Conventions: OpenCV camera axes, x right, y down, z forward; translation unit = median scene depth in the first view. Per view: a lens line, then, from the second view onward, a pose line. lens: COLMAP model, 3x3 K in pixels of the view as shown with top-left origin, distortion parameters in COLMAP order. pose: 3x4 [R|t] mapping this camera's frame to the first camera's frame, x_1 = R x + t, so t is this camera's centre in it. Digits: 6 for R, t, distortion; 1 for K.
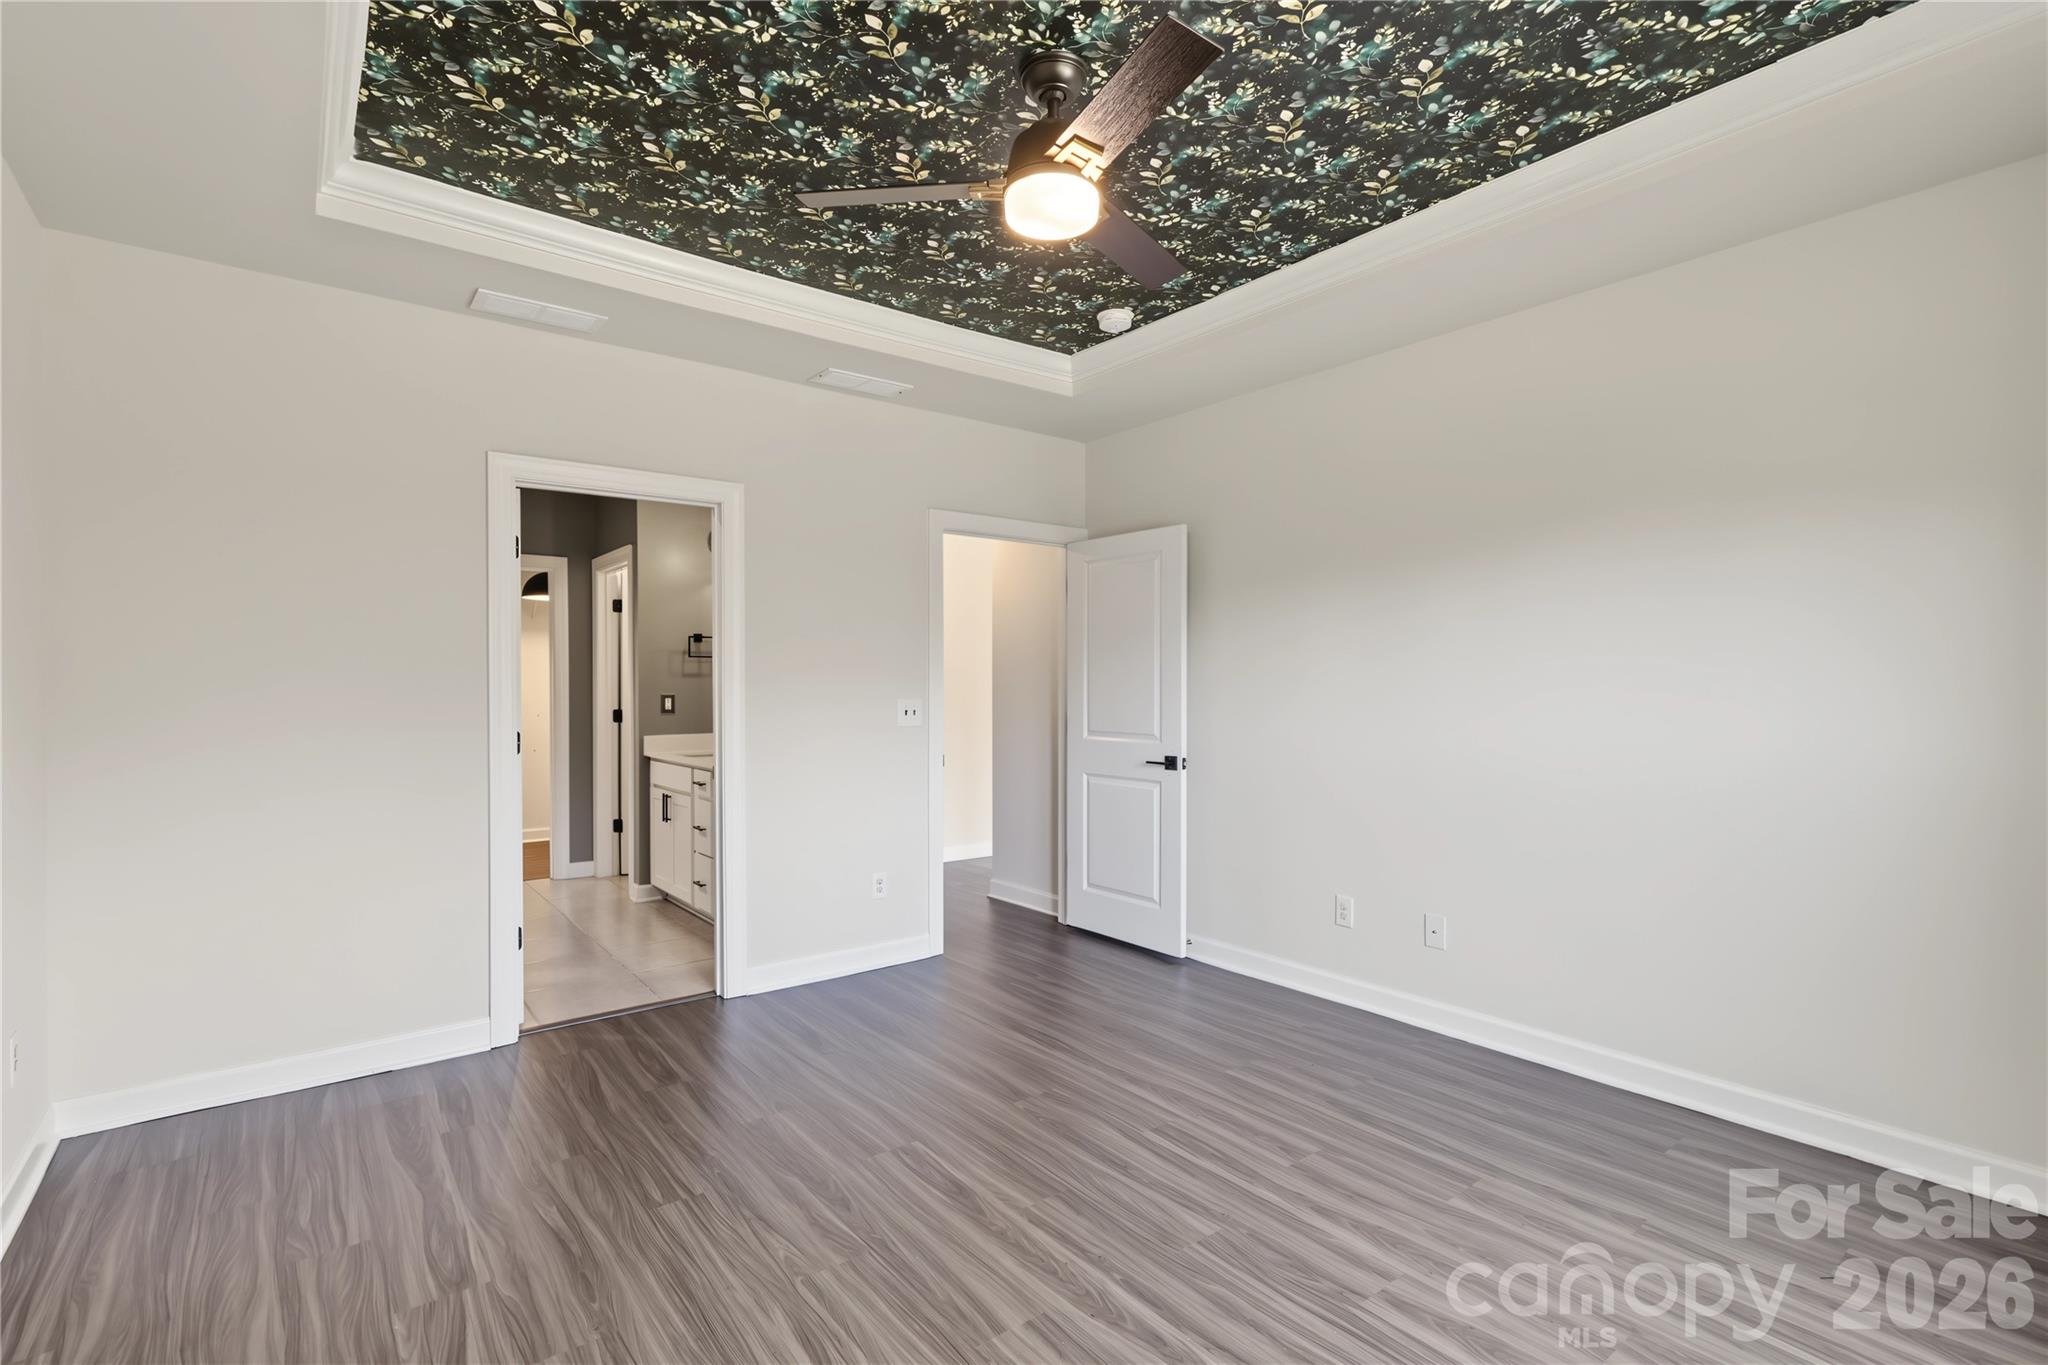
lens RADIAL K [[958.3, 0, 1024.5], [0, 958.3, 692.9], [0, 0, 1]] dist [-0.002362, 0.000285]
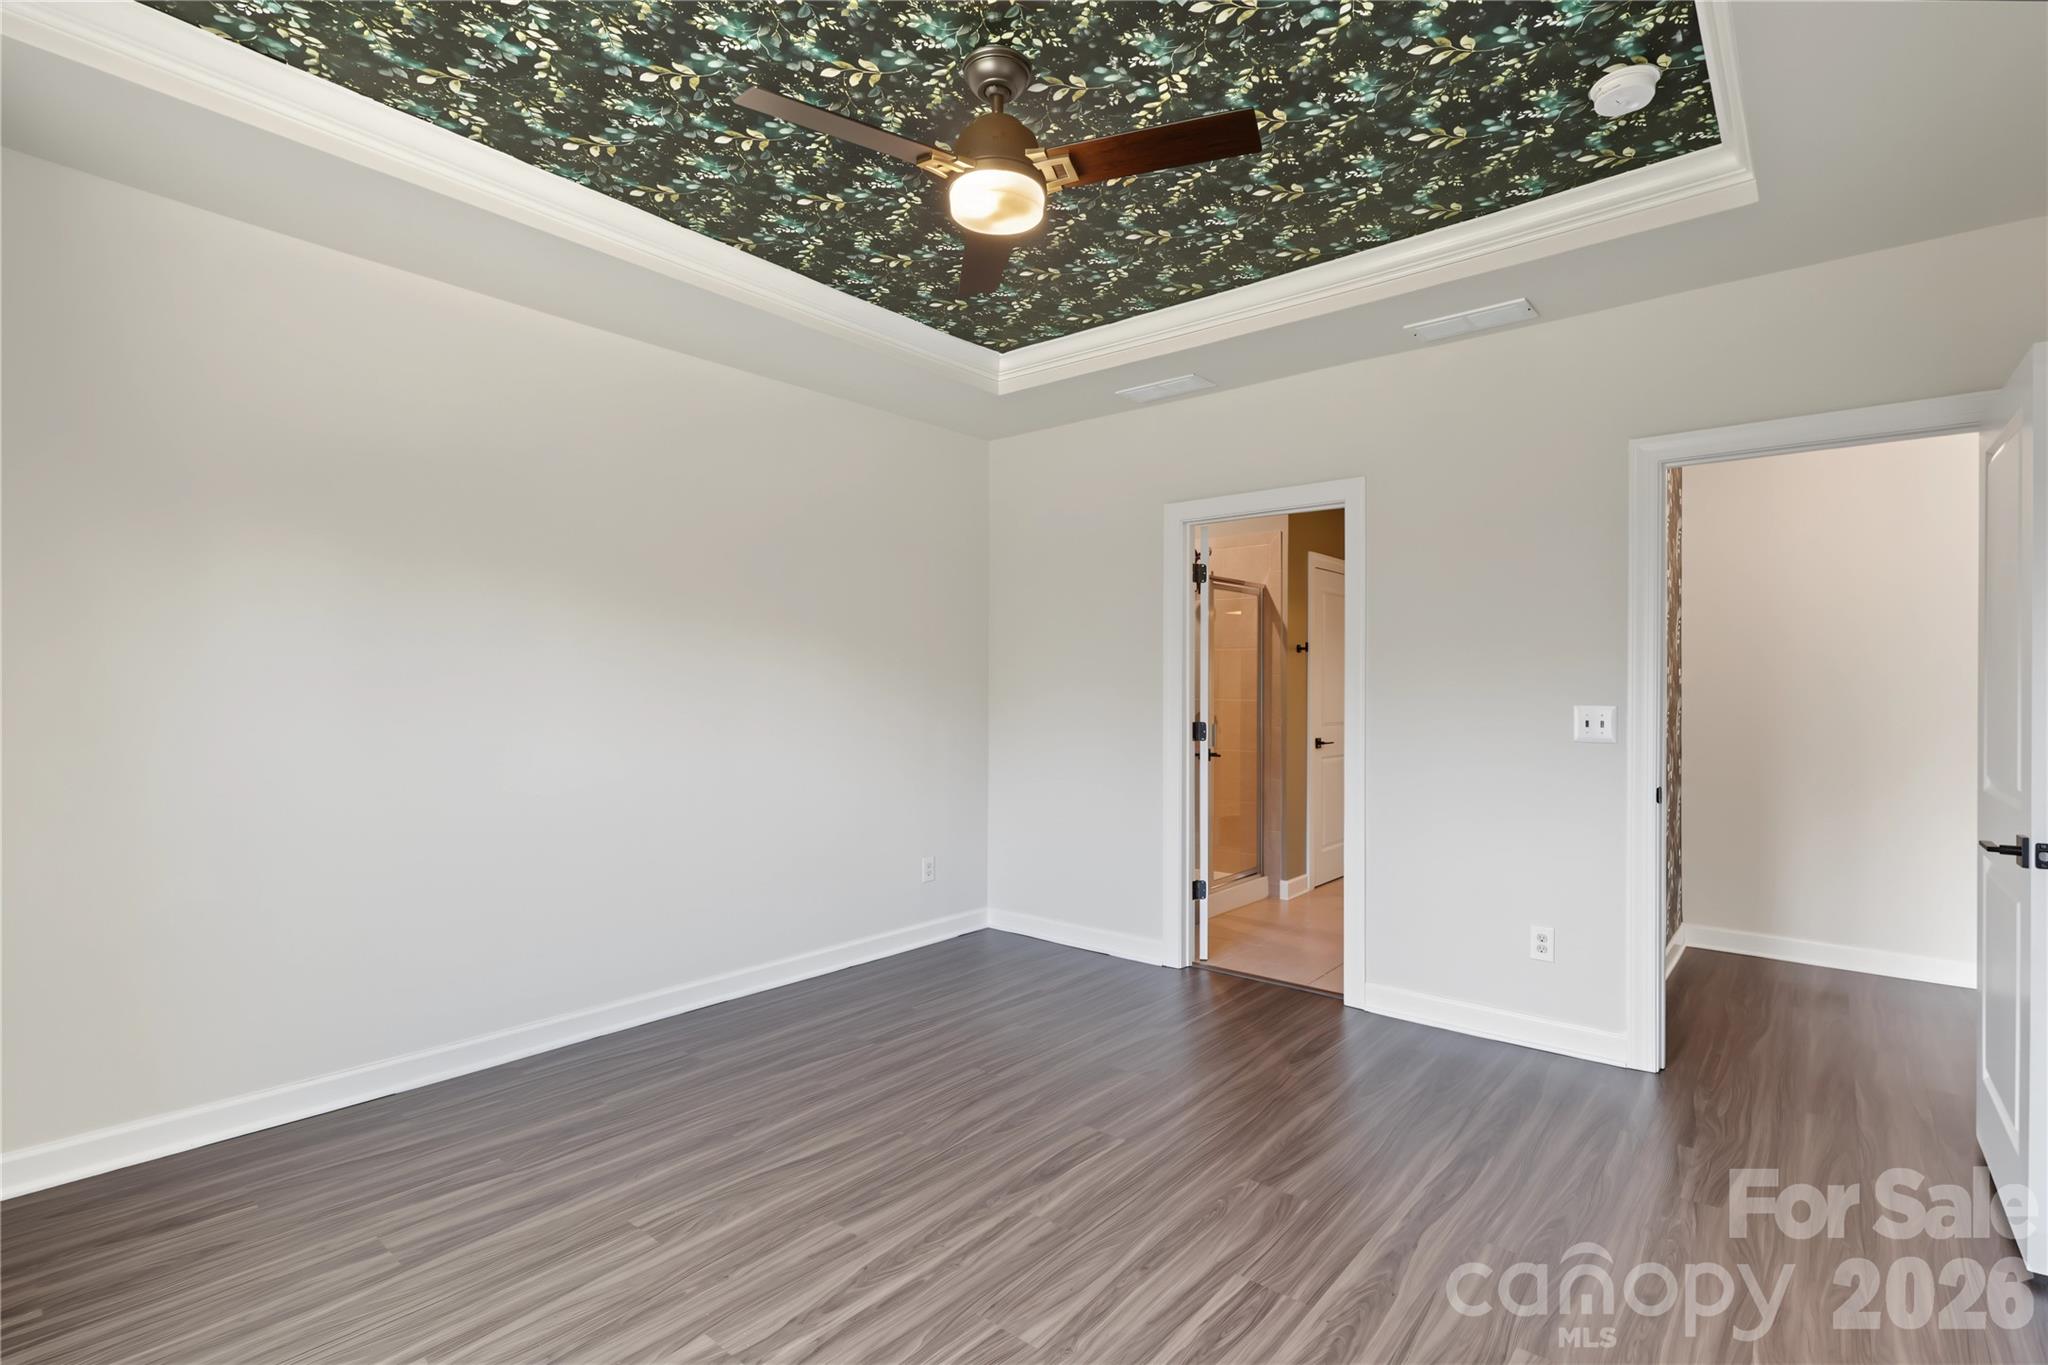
lens RADIAL K [[961.7, 0, 1033.3], [0, 961.7, 696.1], [0, 0, 1]] dist [0.014404, -0.000200]
pose [[0.215080, 0.013635, -0.976501, 0.901233], [-0.010901, 0.999874, 0.011560, -0.008957], [0.976536, 0.008158, 0.215201, 0.726039]]
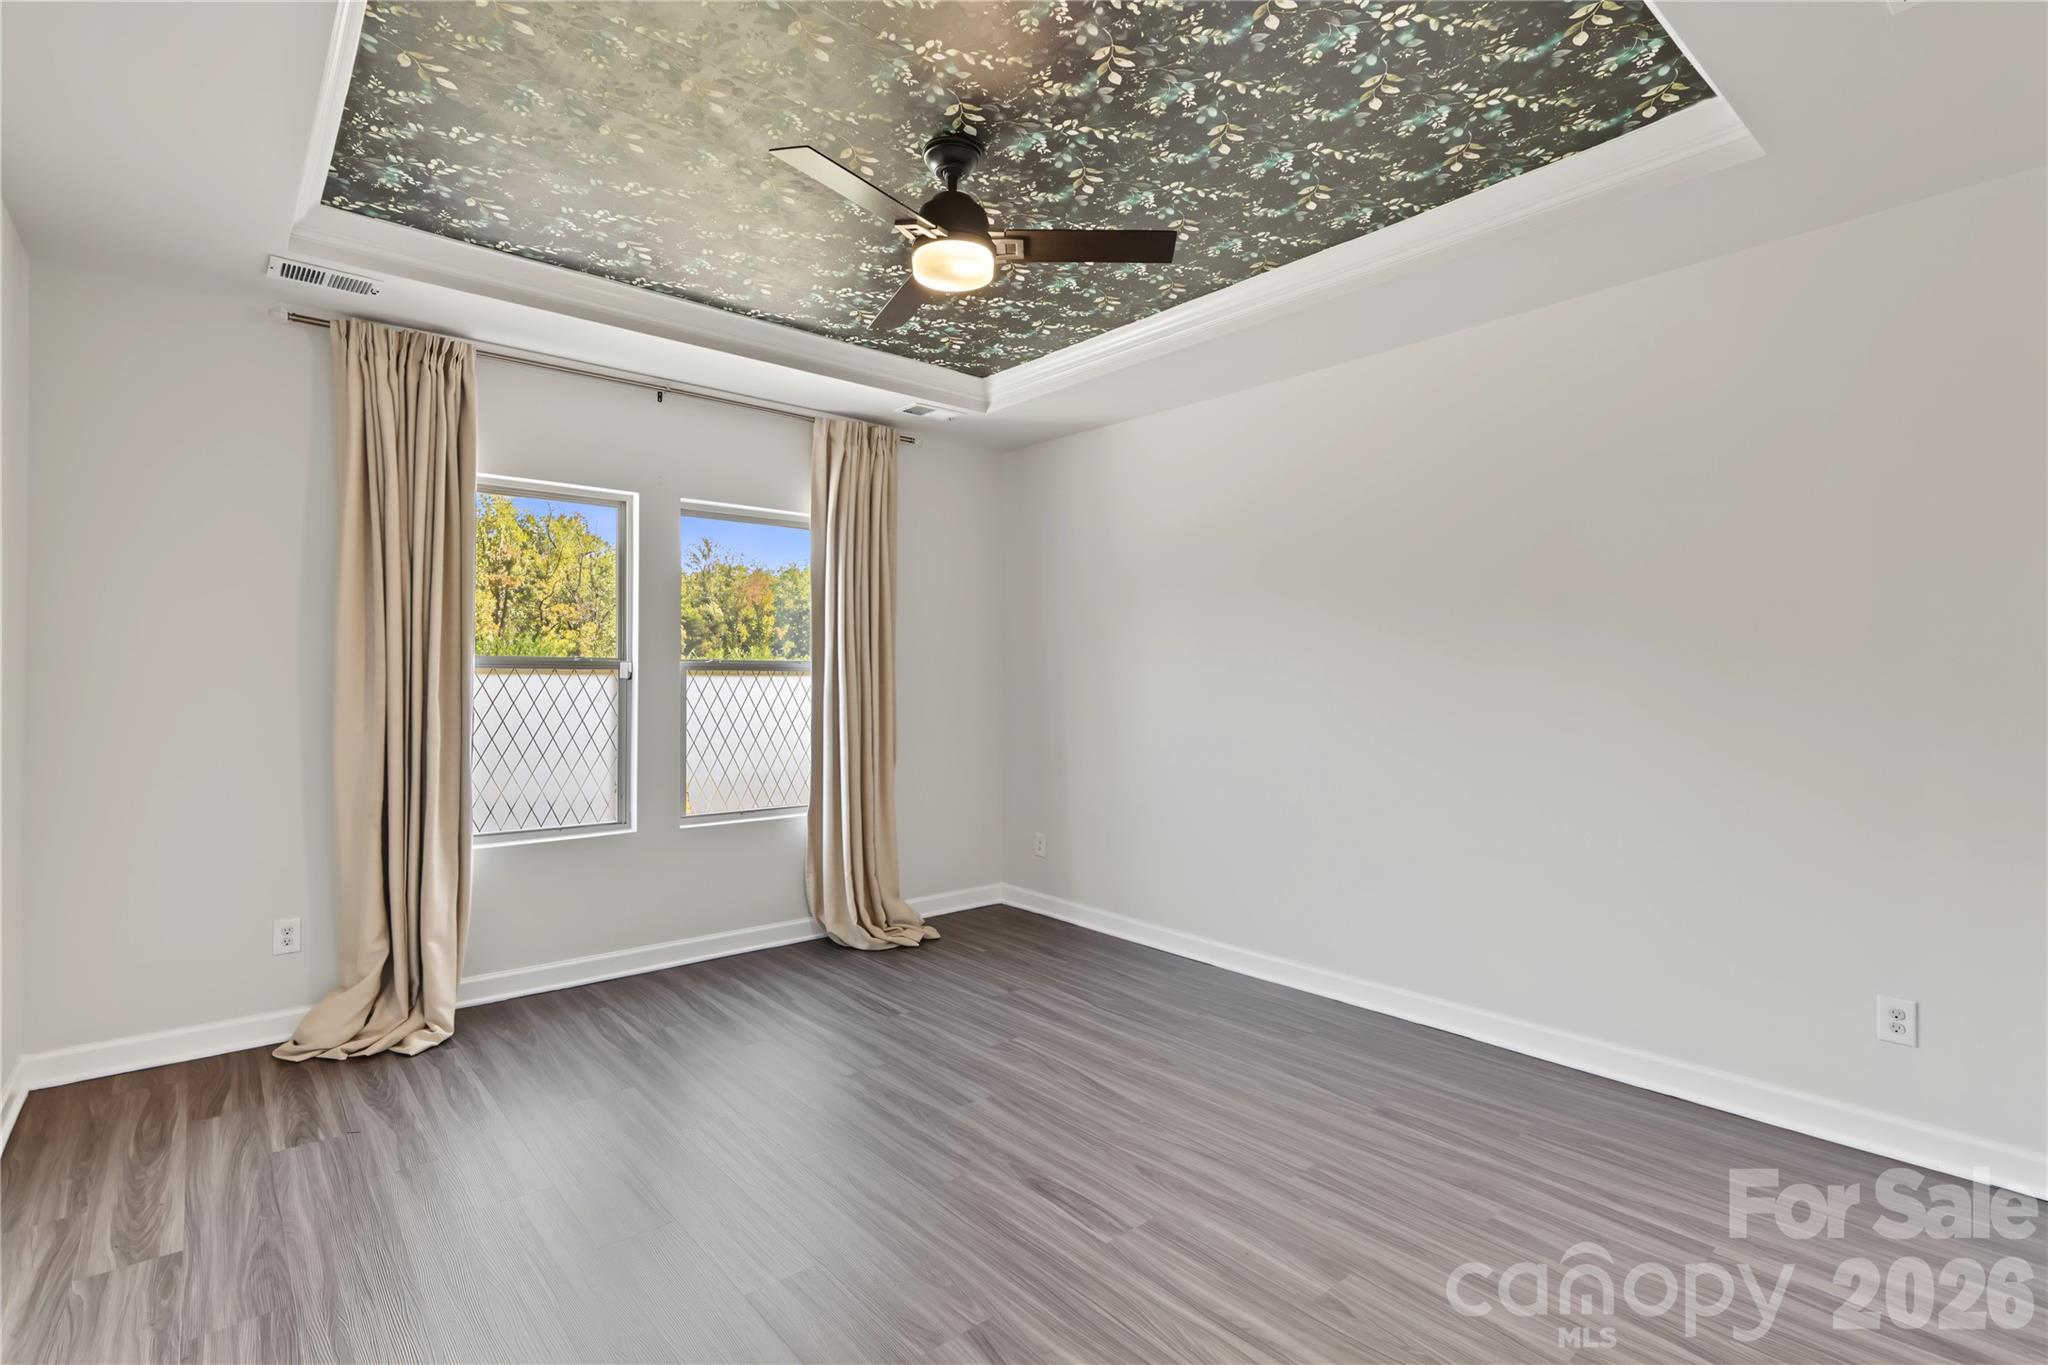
lens RADIAL K [[961.6, 0, 1023.9], [0, 961.6, 678.6], [0, 0, 1]] dist [-0.000245, 0.000066]
pose [[-0.998653, -0.003486, -0.051768, 0.001540], [-0.003425, 0.999993, -0.001260, -0.004895], [0.051772, -0.001081, -0.998658, 1.913032]]
